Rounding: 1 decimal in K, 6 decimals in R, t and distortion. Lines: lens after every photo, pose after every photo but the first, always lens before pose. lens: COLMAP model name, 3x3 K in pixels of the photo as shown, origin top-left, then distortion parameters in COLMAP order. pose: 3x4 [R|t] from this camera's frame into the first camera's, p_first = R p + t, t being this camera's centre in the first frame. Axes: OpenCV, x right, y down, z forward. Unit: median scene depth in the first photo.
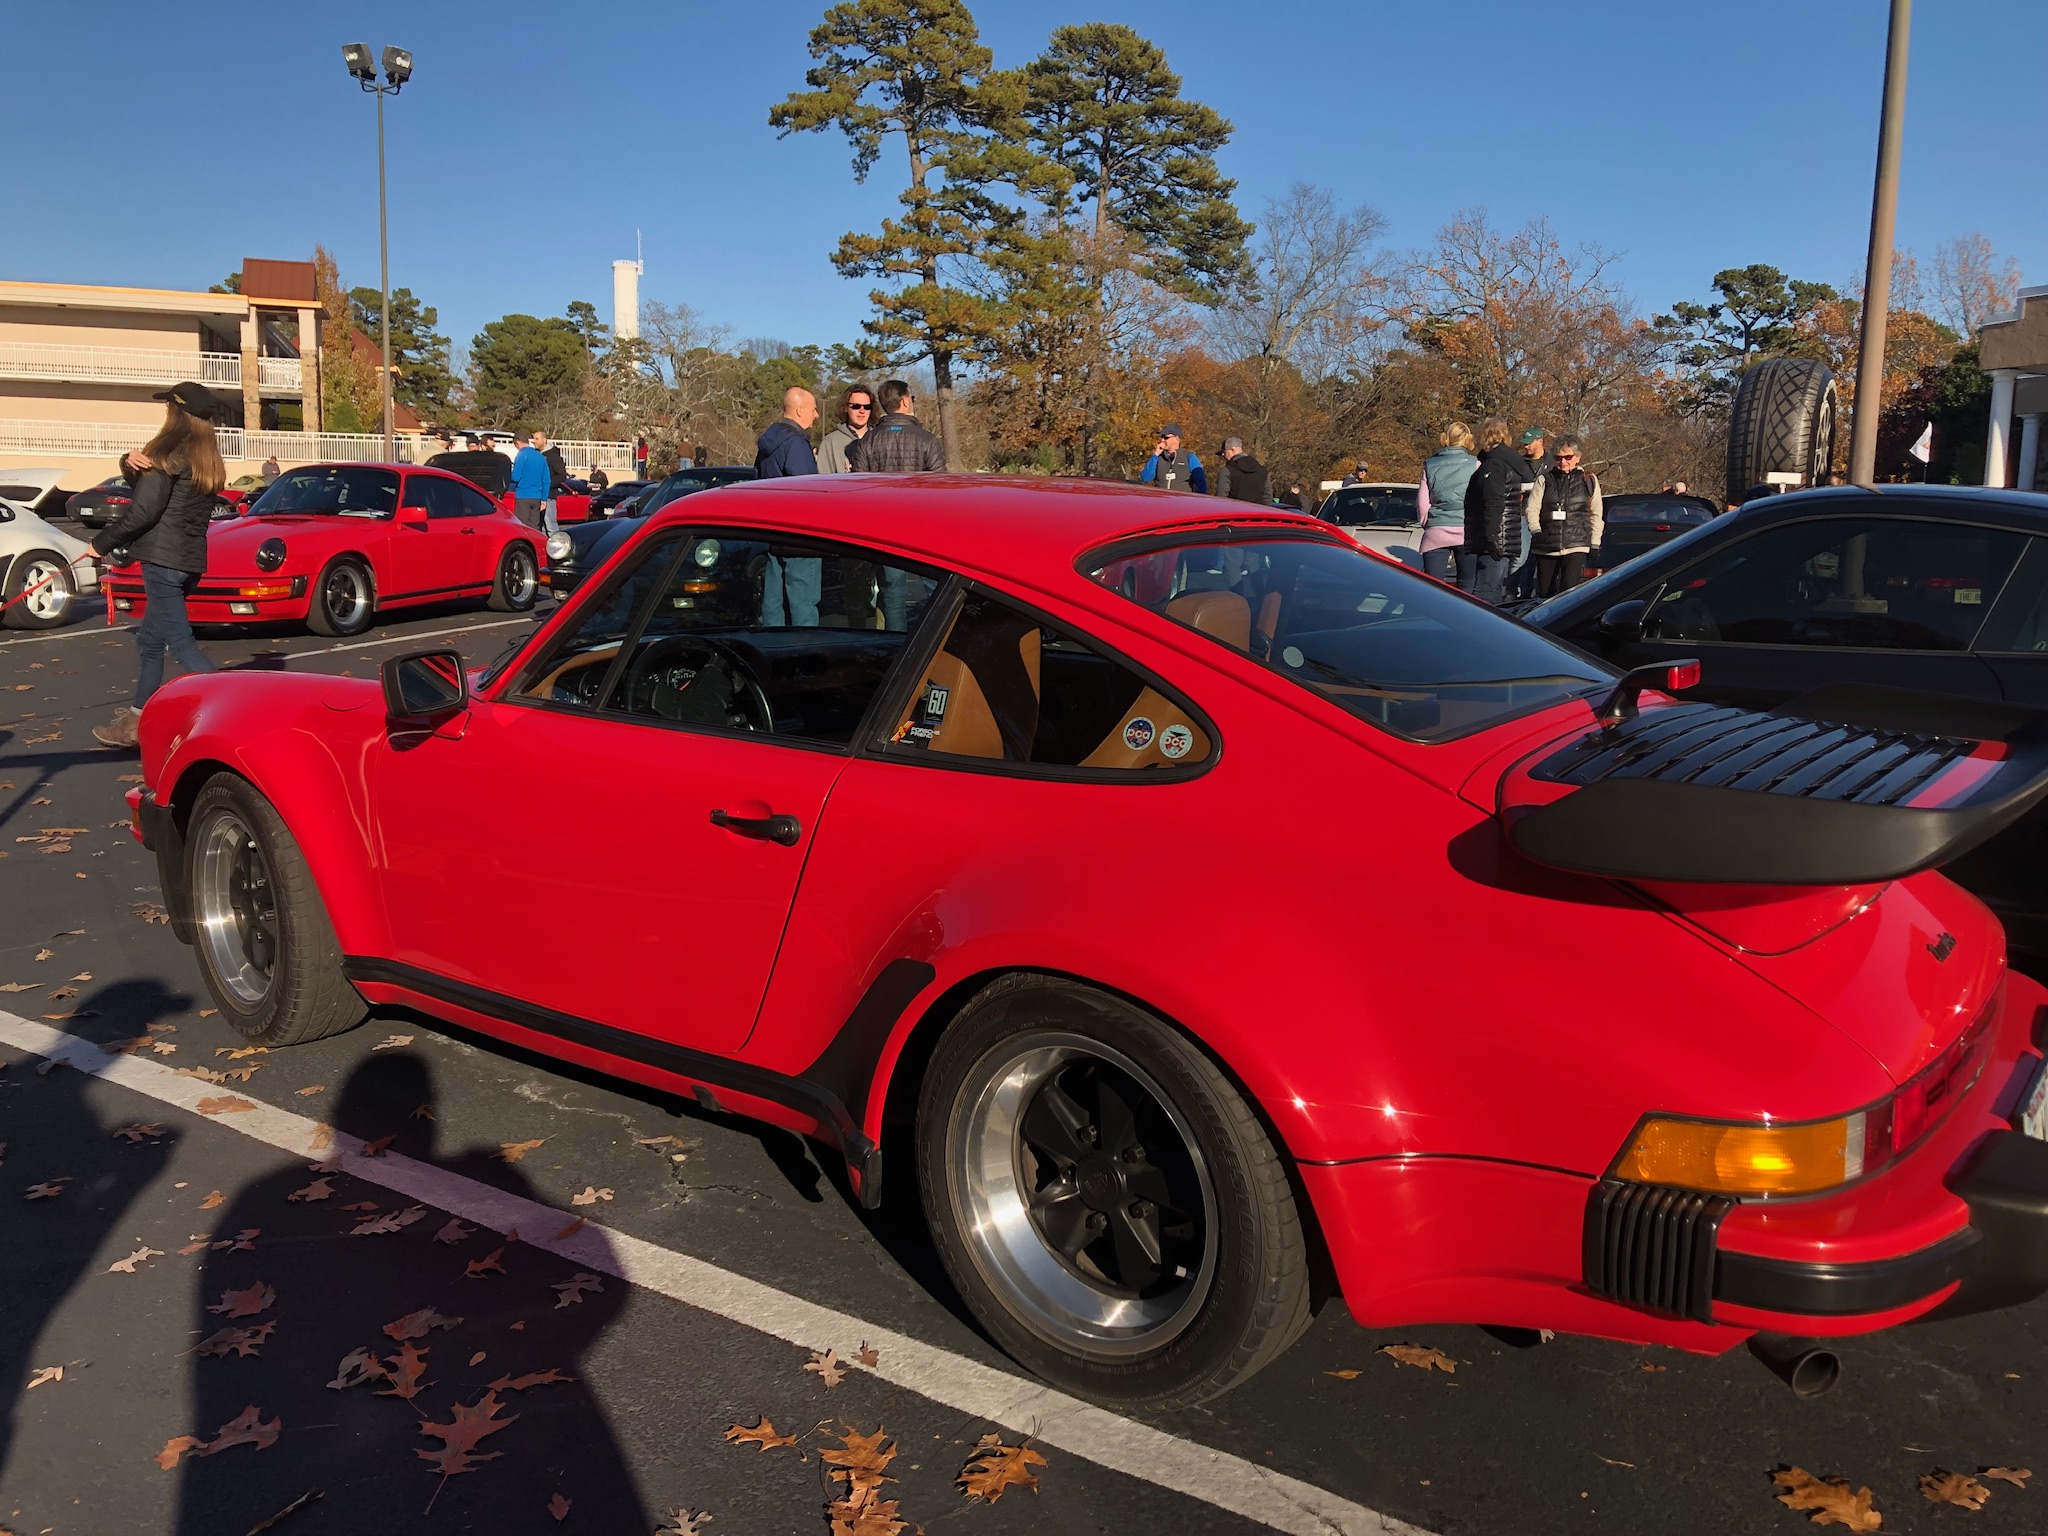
lens RADIAL K [[1680.1, 0, 991.7], [0, 1680.1, 762.2], [0, 0, 1]] dist [0.022967, -0.024670]
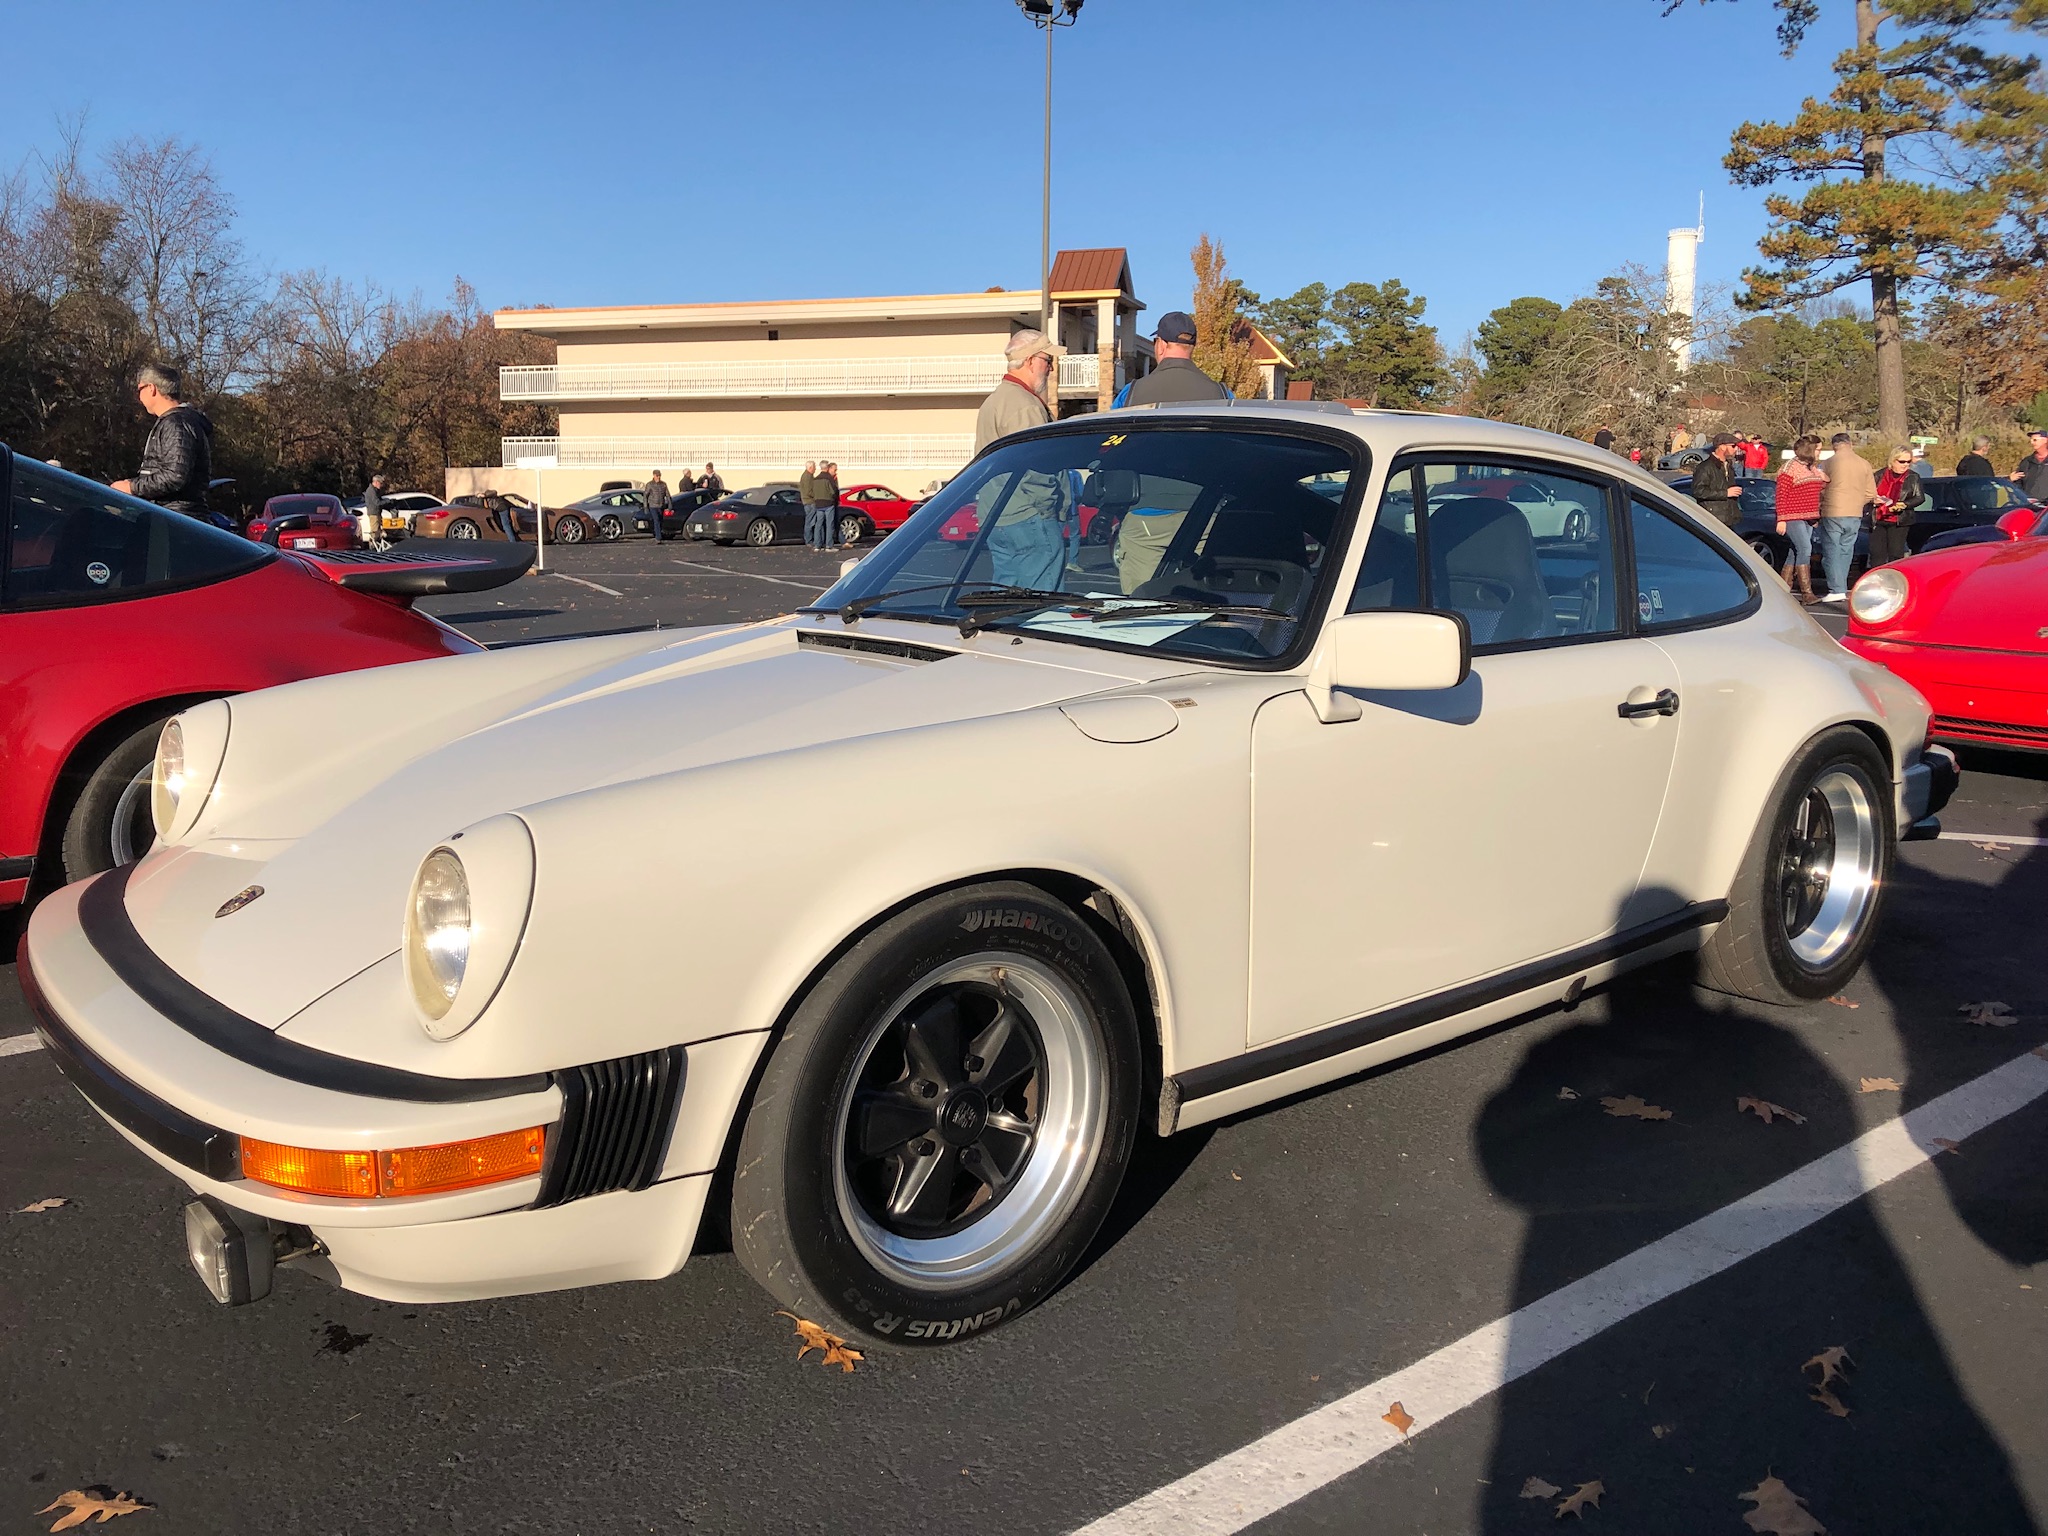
lens RADIAL K [[1680.1, 0, 1003.2], [0, 1680.1, 752.4], [0, 0, 1]] dist [0.022967, -0.024670]
pose [[0.819235, 0.061306, -0.570172, 0.083214], [-0.062672, 0.997885, 0.017246, -0.032780], [0.570023, 0.021606, 0.821344, 0.210158]]
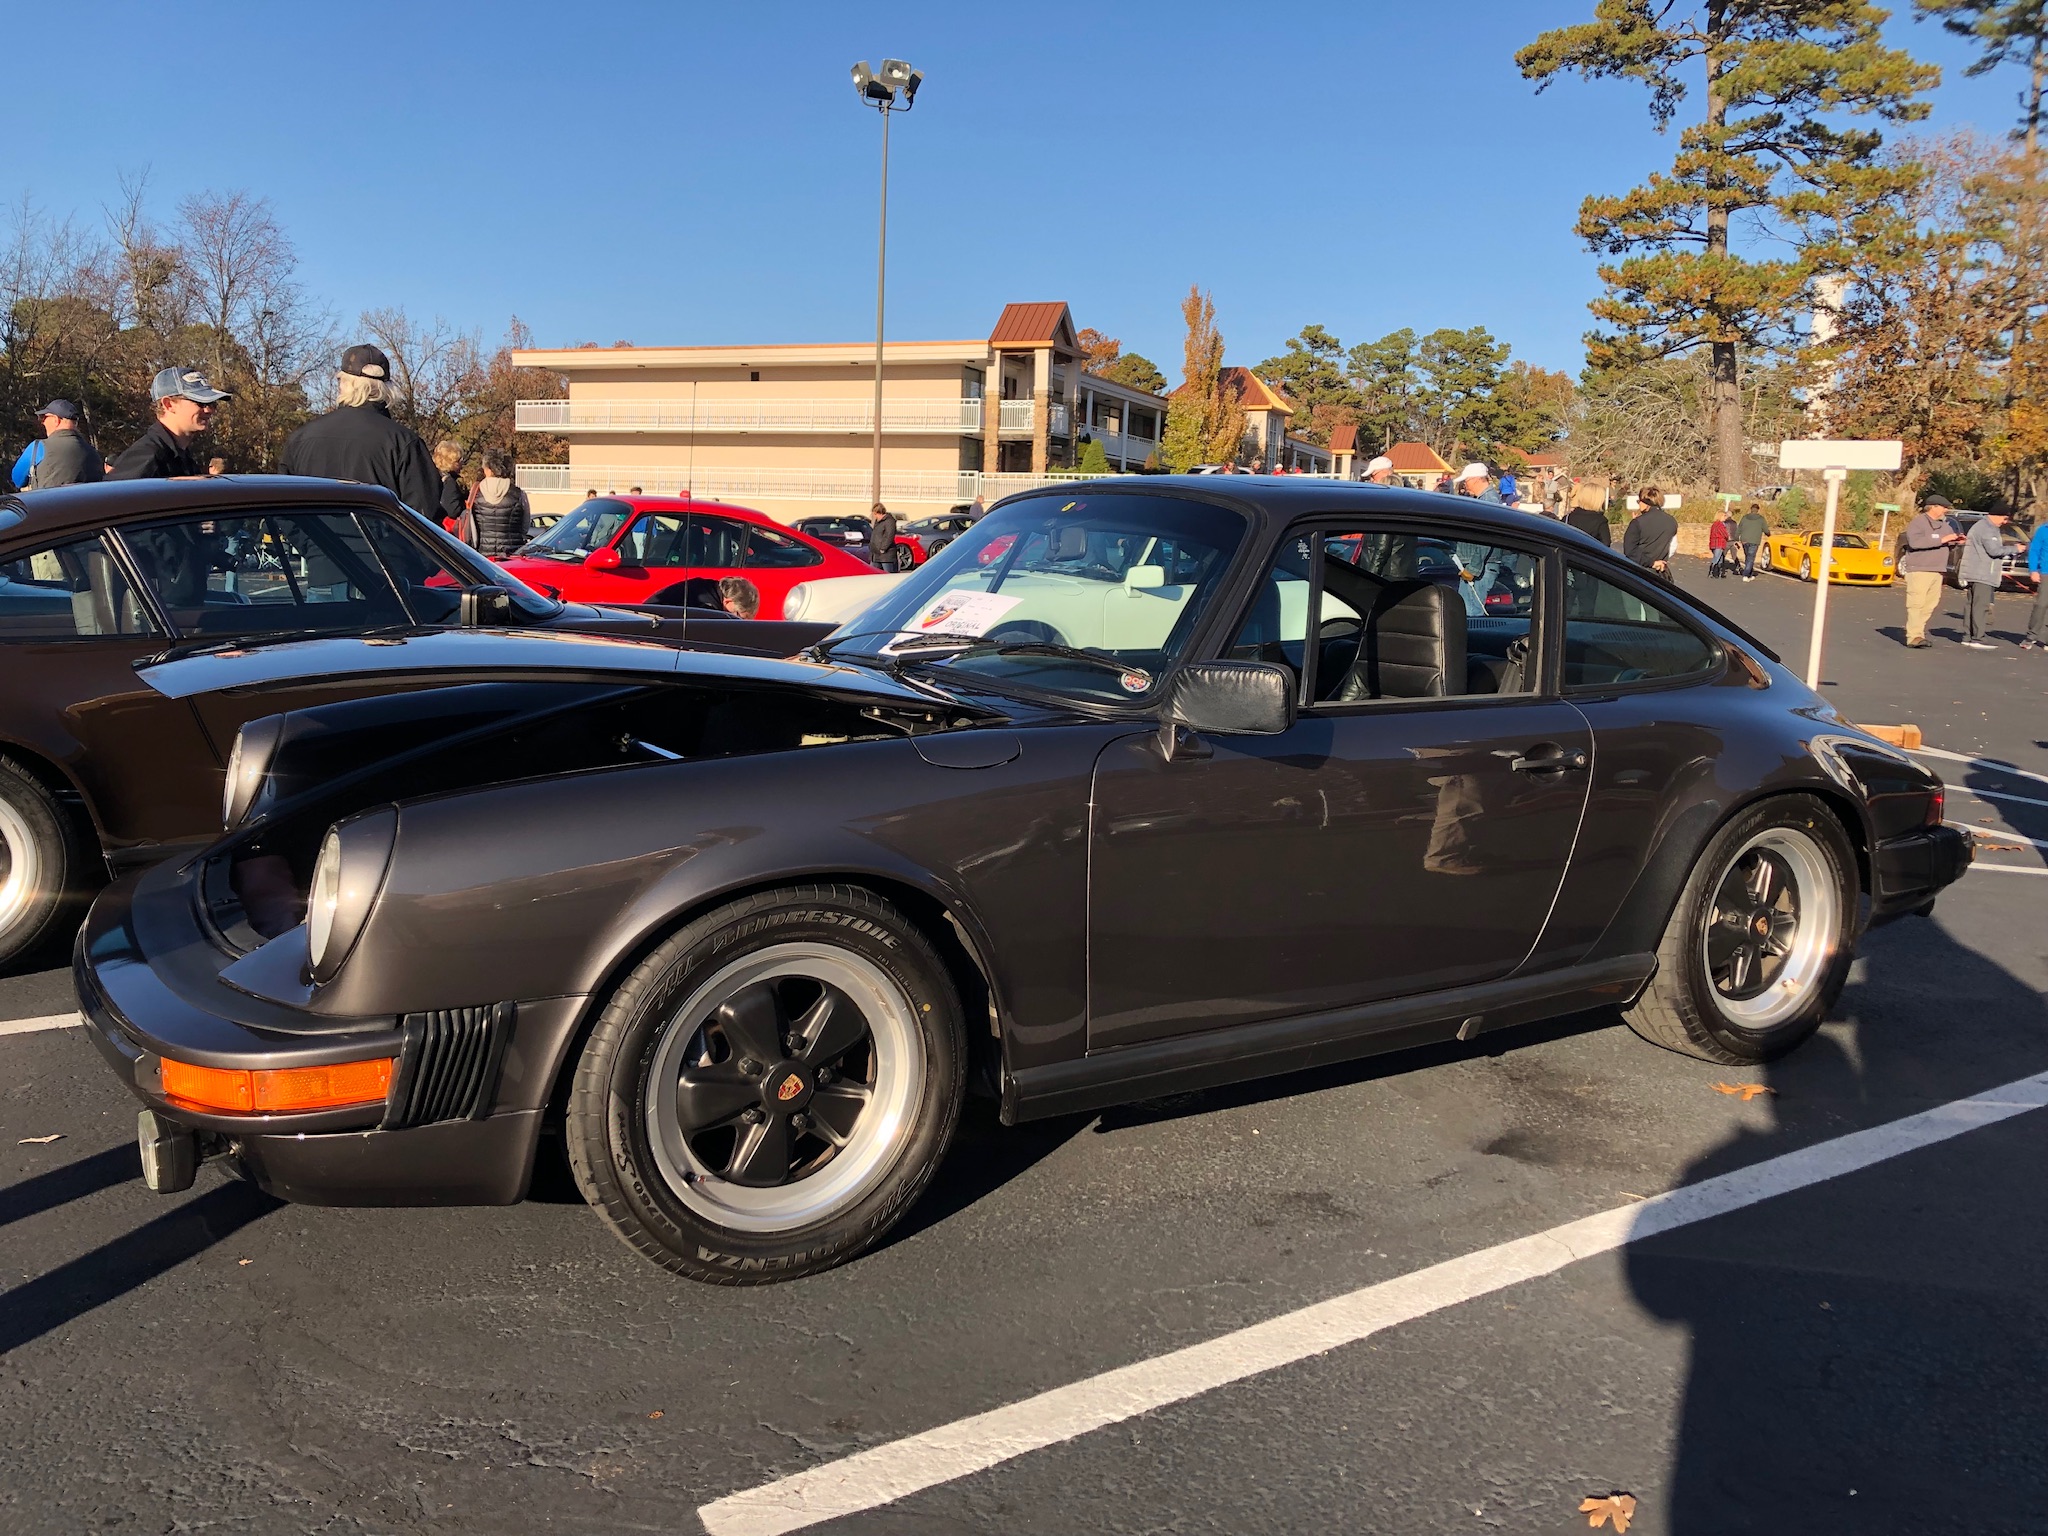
lens RADIAL K [[1680.1, 0, 1012.8], [0, 1680.1, 741.2], [0, 0, 1]] dist [0.022967, -0.024670]
pose [[0.759191, 0.075567, -0.646466, 0.225981], [-0.099725, 0.995015, -0.000804, -0.035937], [0.643182, 0.065079, 0.762942, 0.241798]]
